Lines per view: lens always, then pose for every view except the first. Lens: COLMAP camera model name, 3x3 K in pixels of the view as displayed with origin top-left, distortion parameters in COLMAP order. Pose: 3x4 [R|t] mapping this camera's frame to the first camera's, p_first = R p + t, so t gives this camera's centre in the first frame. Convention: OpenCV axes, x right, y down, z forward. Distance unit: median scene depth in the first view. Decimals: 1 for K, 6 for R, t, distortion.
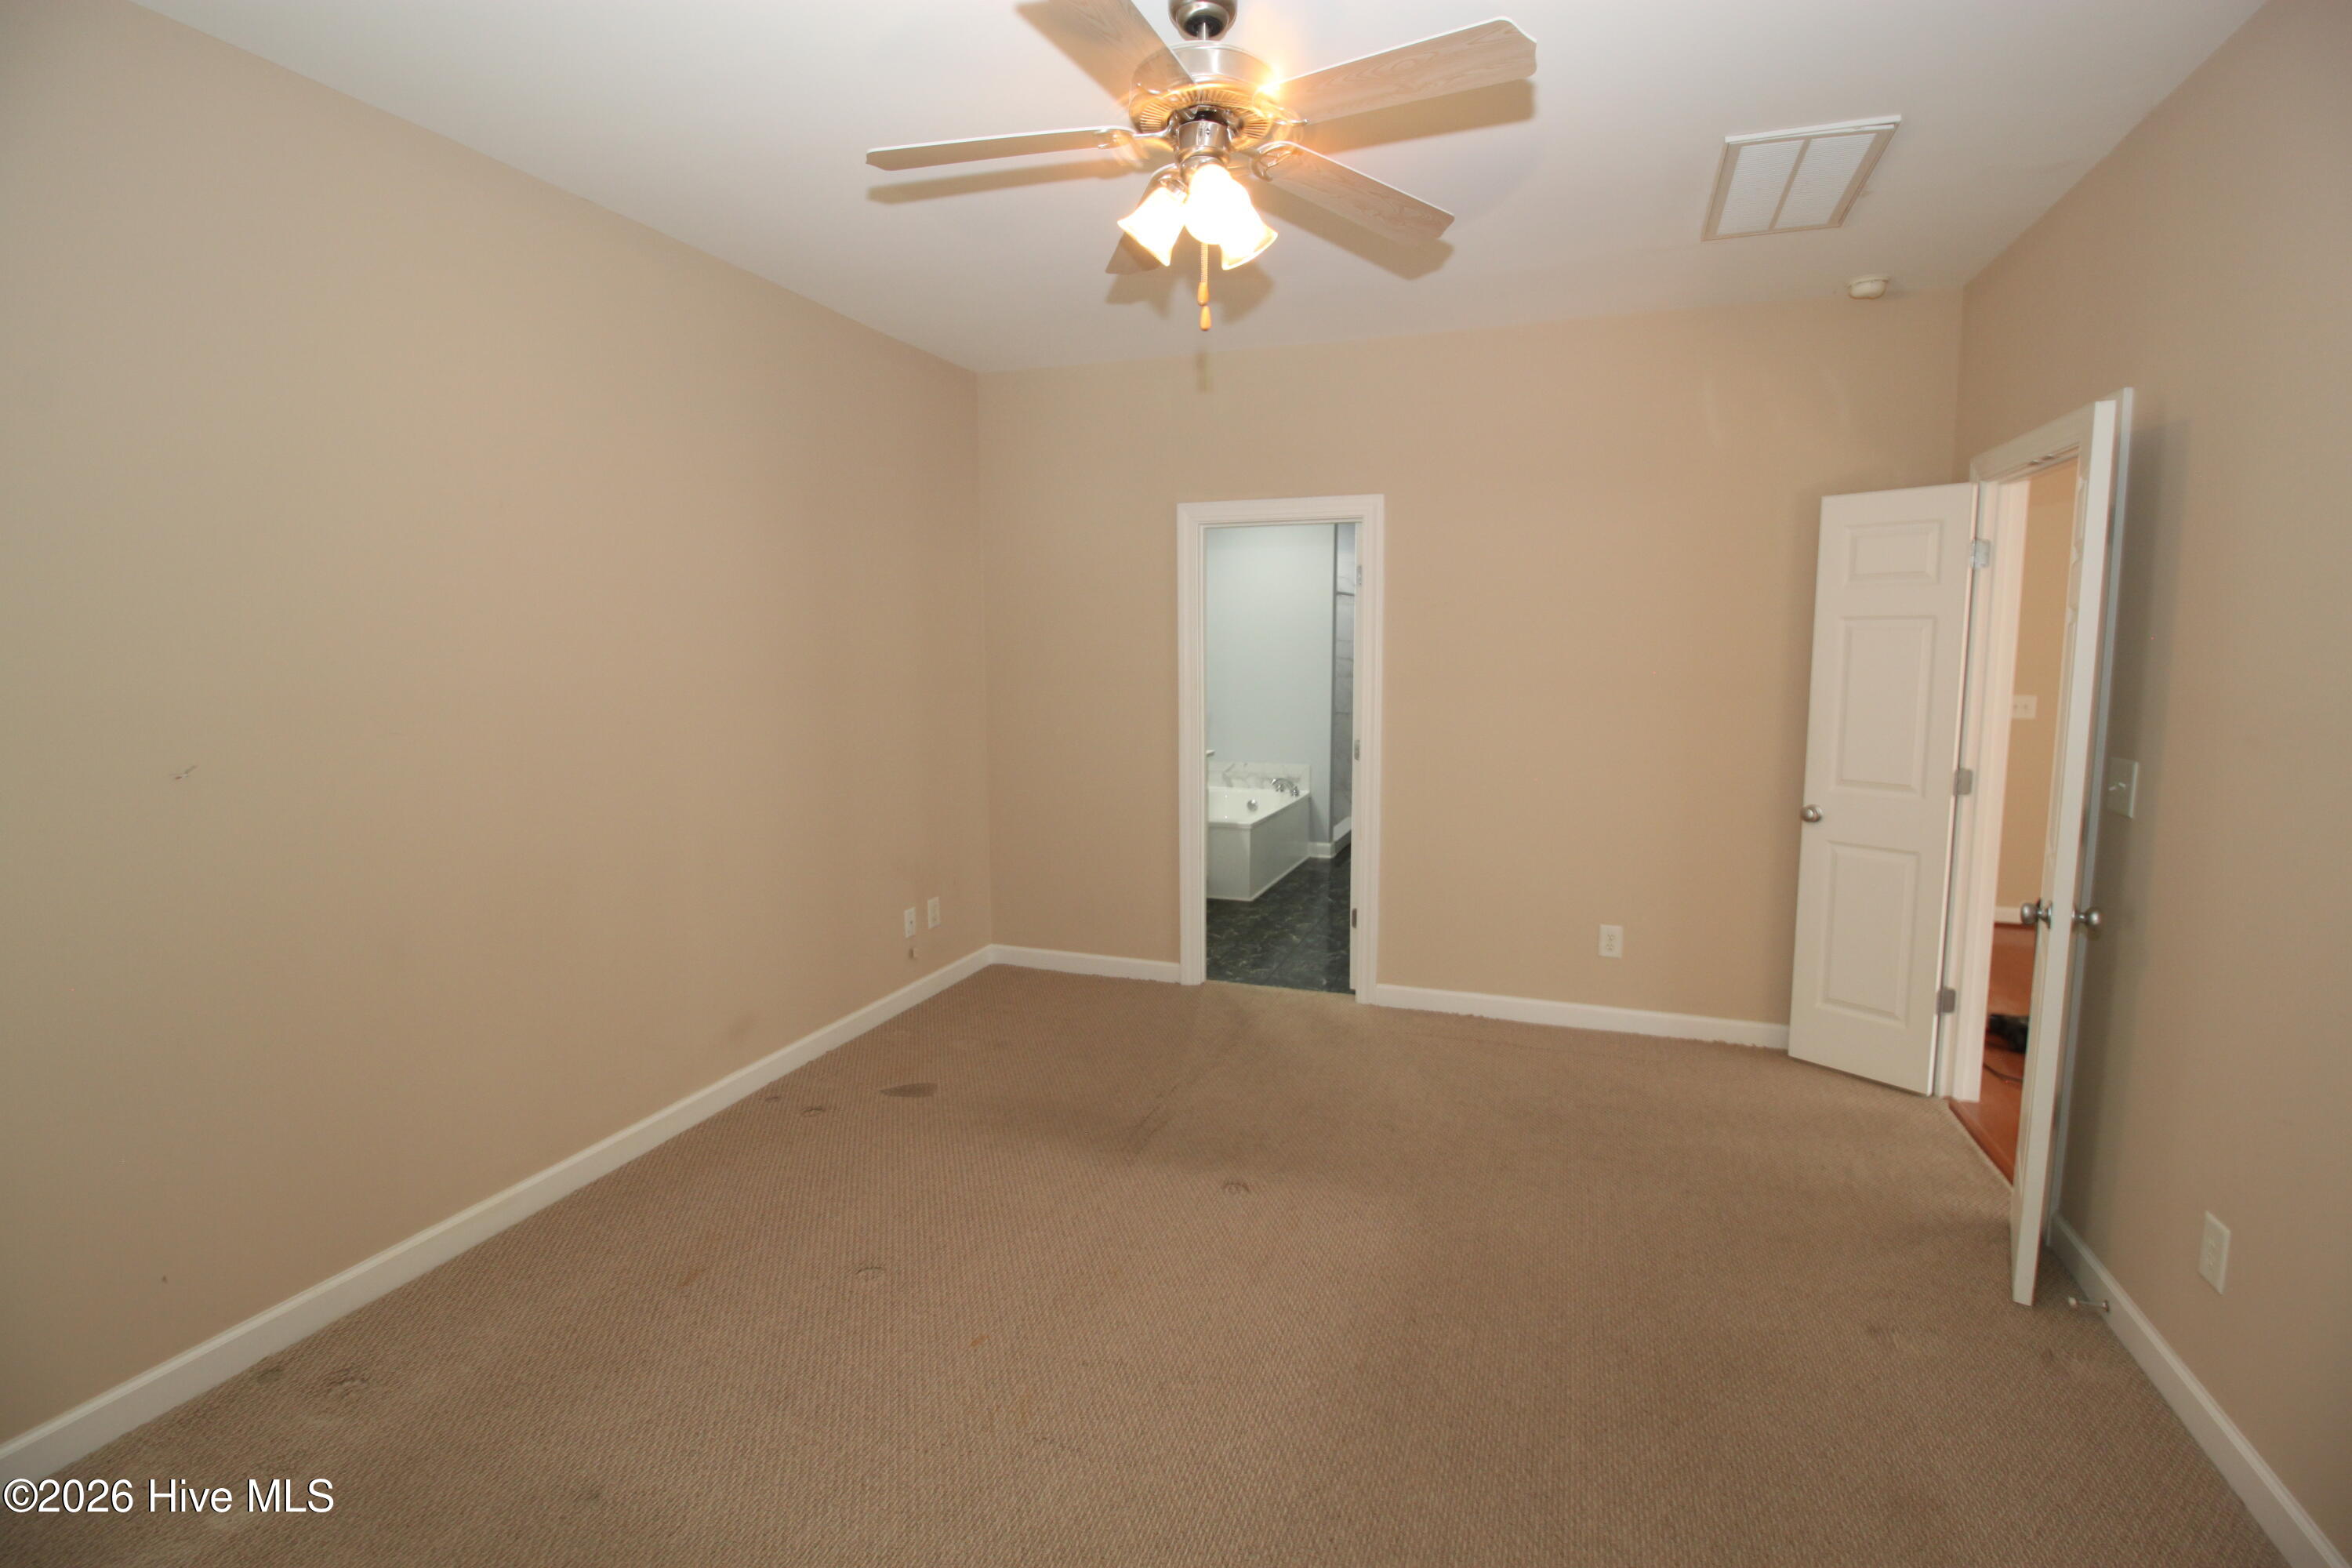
lens RADIAL K [[1092.9, 0, 1185.3], [0, 1092.9, 780.1], [0, 0, 1]] dist [-0.004891, -0.010173]
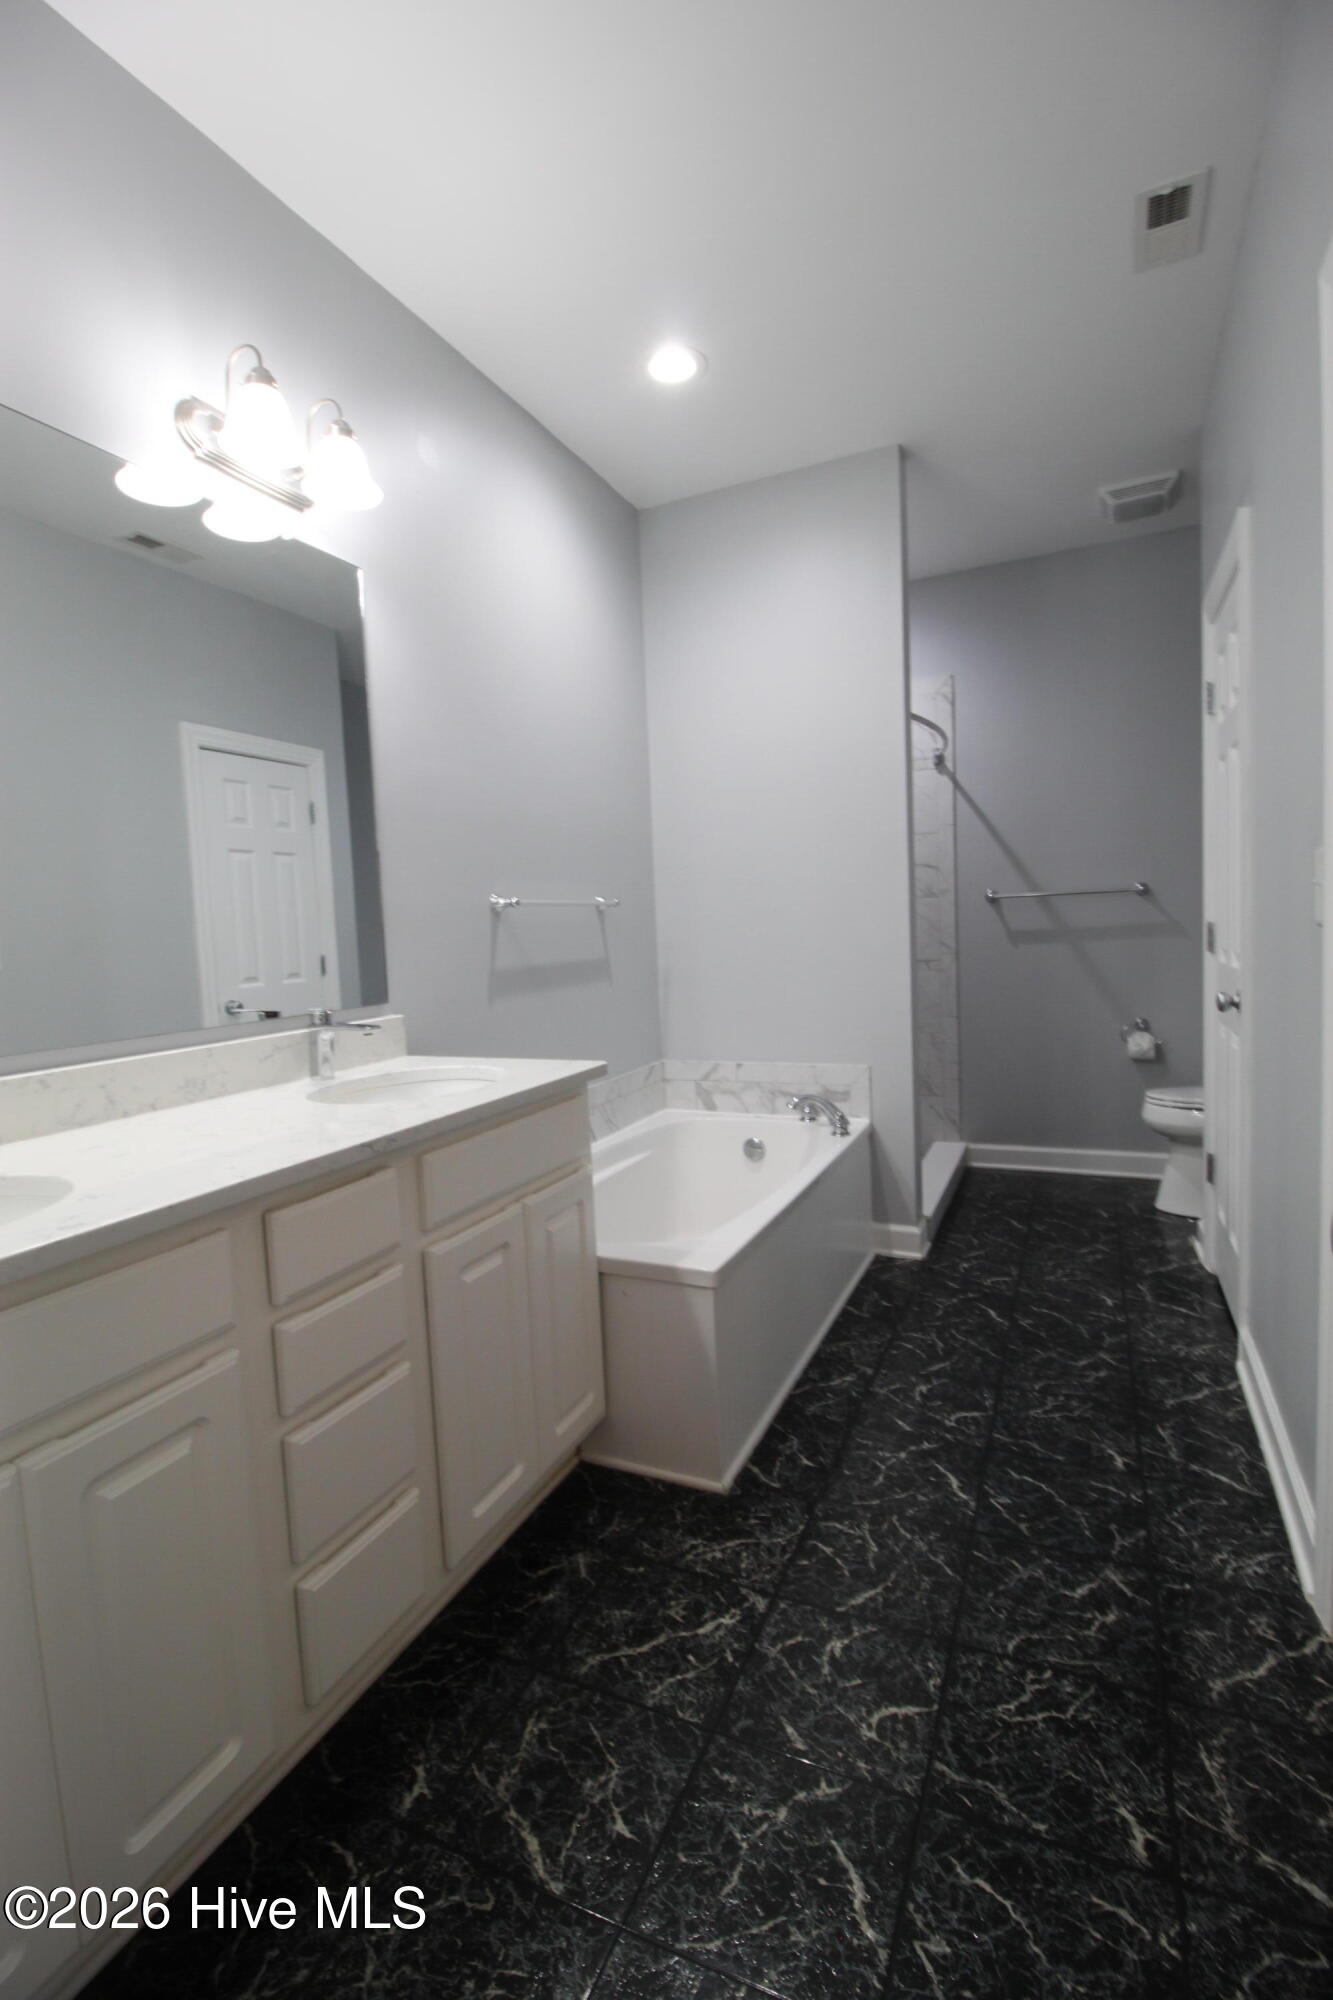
lens RADIAL K [[929.3, 0, 649.2], [0, 929.3, 990.2], [0, 0, 1]] dist [-0.004891, -0.010173]
pose [[0.994581, -0.037437, -0.096989, 0.057769], [0.032467, 0.998102, -0.052325, -0.028282], [0.098764, 0.048892, 0.993909, 0.574881]]
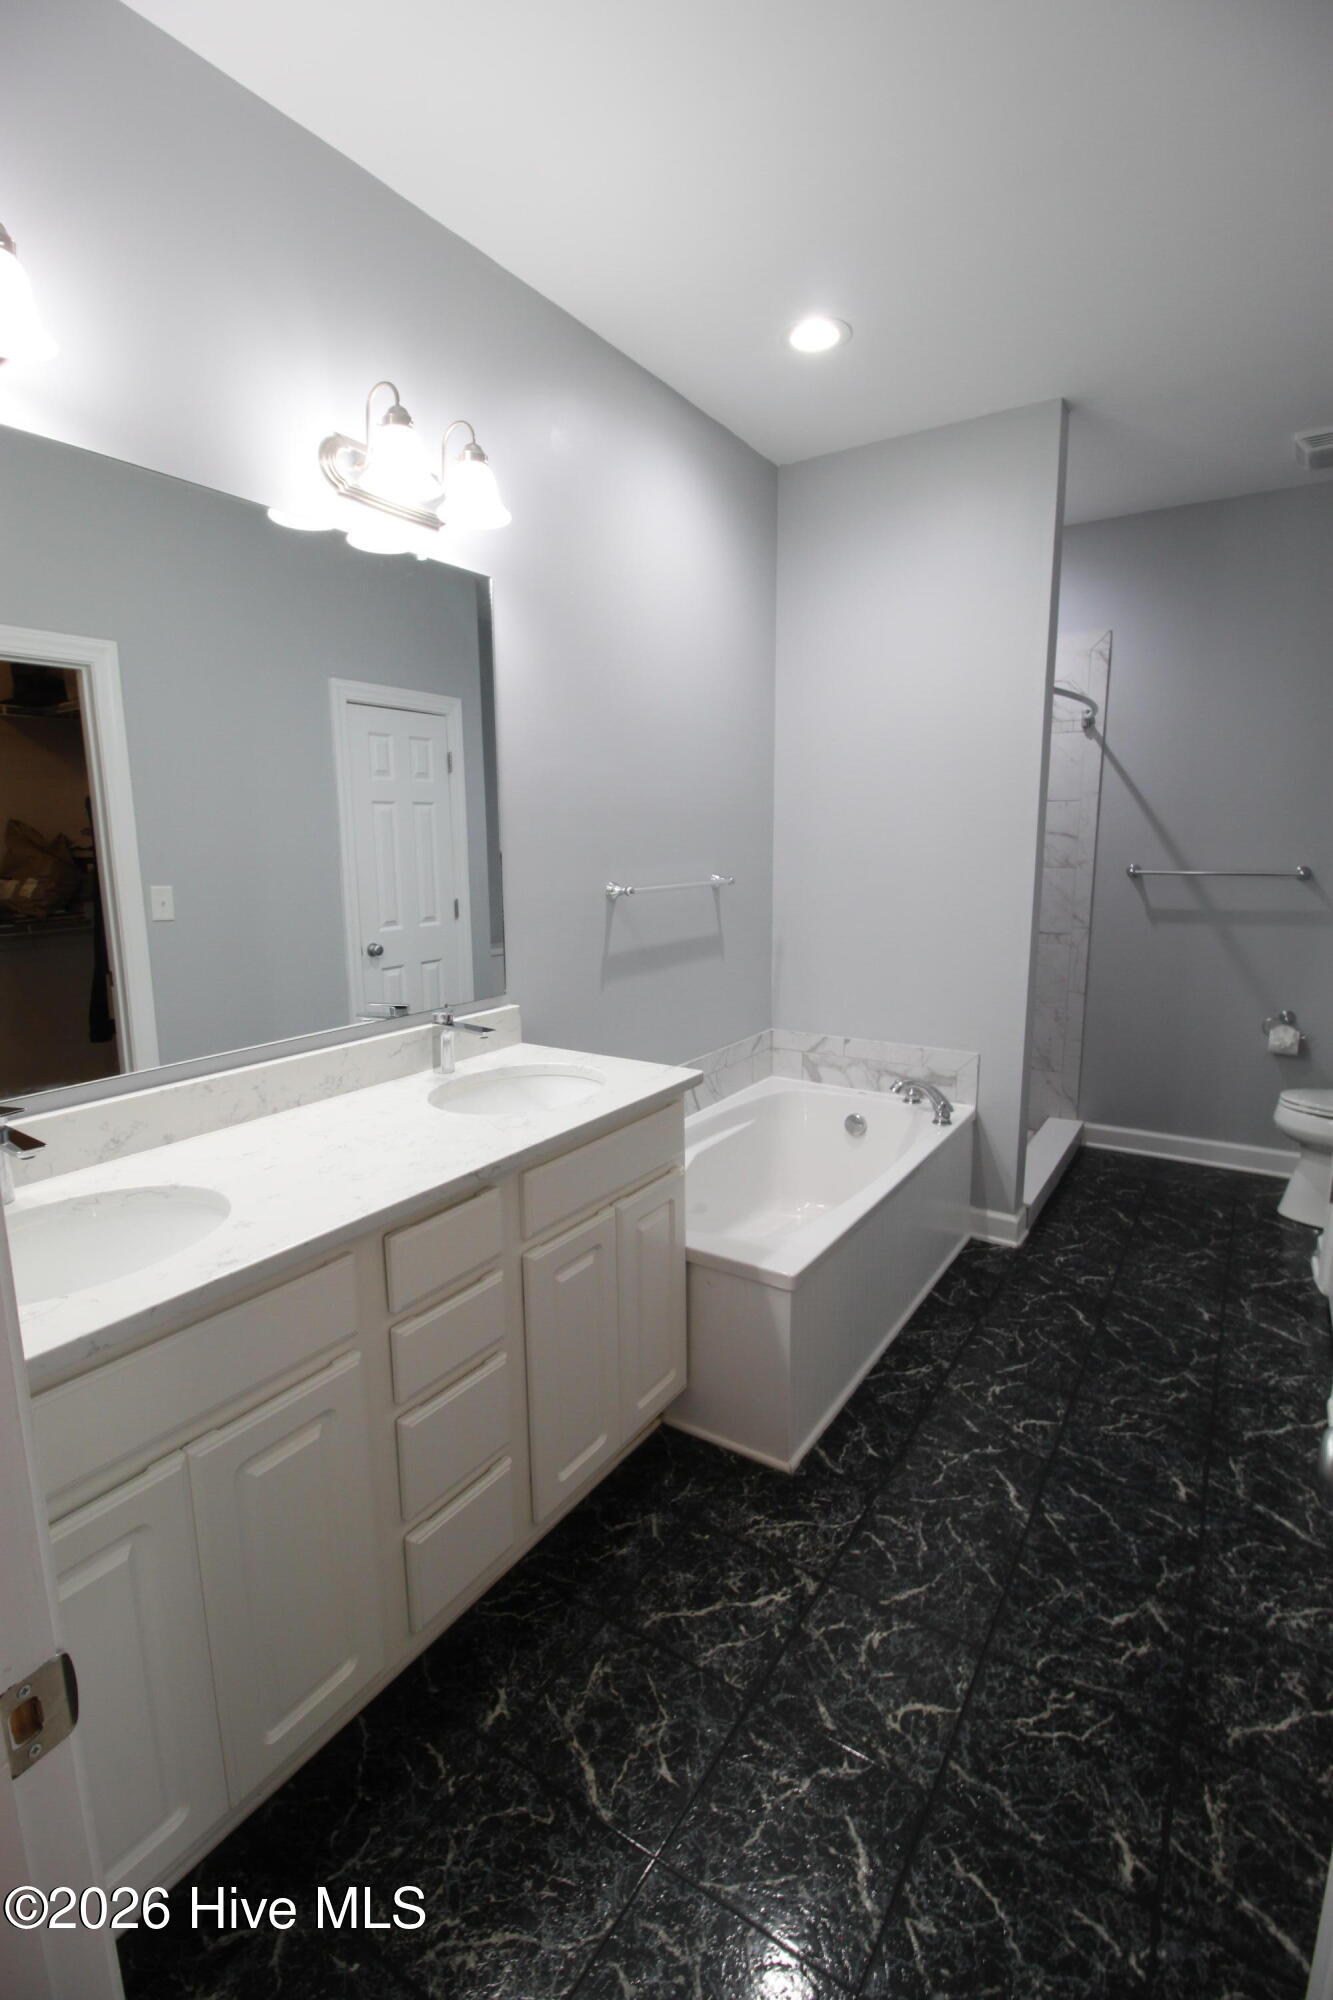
lens RADIAL K [[929.3, 0, 645.5], [0, 929.3, 986.7], [0, 0, 1]] dist [-0.004891, -0.010173]
pose [[0.970644, 0.028931, -0.238775, 0.067916], [-0.018810, 0.998830, 0.044558, -0.058308], [0.239785, -0.038759, 0.970052, 0.564250]]
